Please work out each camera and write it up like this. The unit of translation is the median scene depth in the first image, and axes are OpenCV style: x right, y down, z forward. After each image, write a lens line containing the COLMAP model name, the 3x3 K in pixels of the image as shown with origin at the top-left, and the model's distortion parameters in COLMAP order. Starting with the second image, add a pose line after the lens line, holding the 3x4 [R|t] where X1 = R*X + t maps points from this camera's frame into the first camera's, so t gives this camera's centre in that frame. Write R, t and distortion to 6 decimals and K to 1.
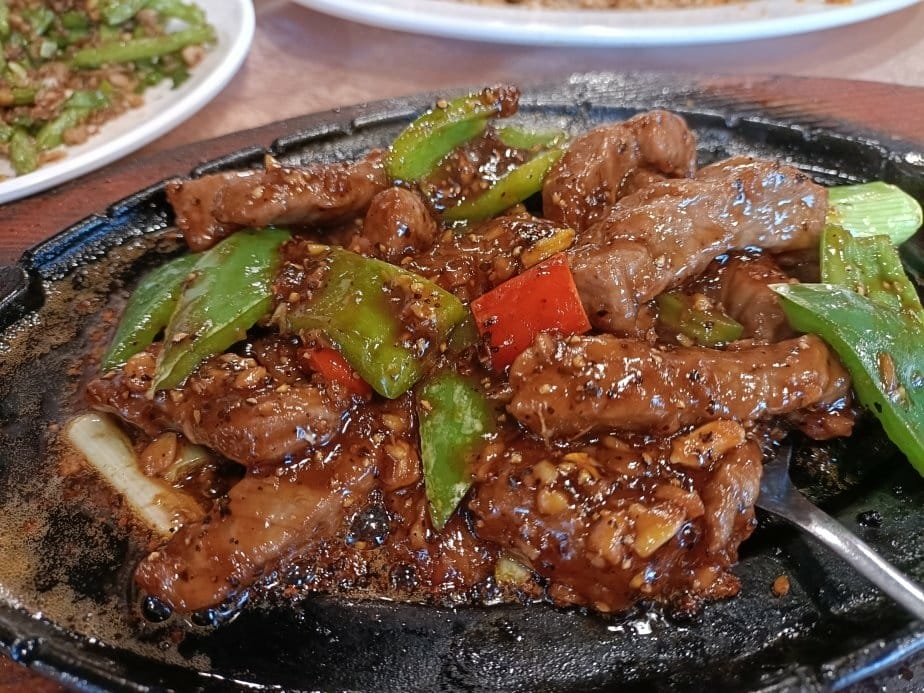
lens RADIAL K [[732.7, 0, 460.1], [0, 732.7, 346.3], [0, 0, 1]] dist [-0.031905, -0.031219]
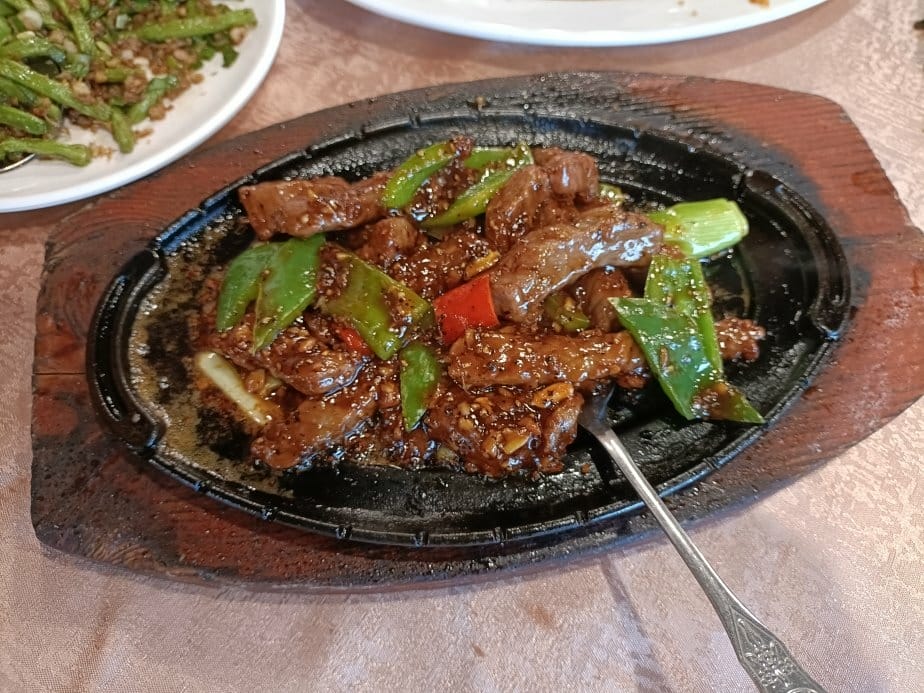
lens RADIAL K [[732.7, 0, 465.3], [0, 732.7, 345.7], [0, 0, 1]] dist [-0.031905, -0.031219]
pose [[0.999124, 0.041476, 0.005484, 0.090127], [-0.041493, 0.965584, 0.256759, -0.422015], [0.005354, -0.256762, 0.966460, -0.719363]]
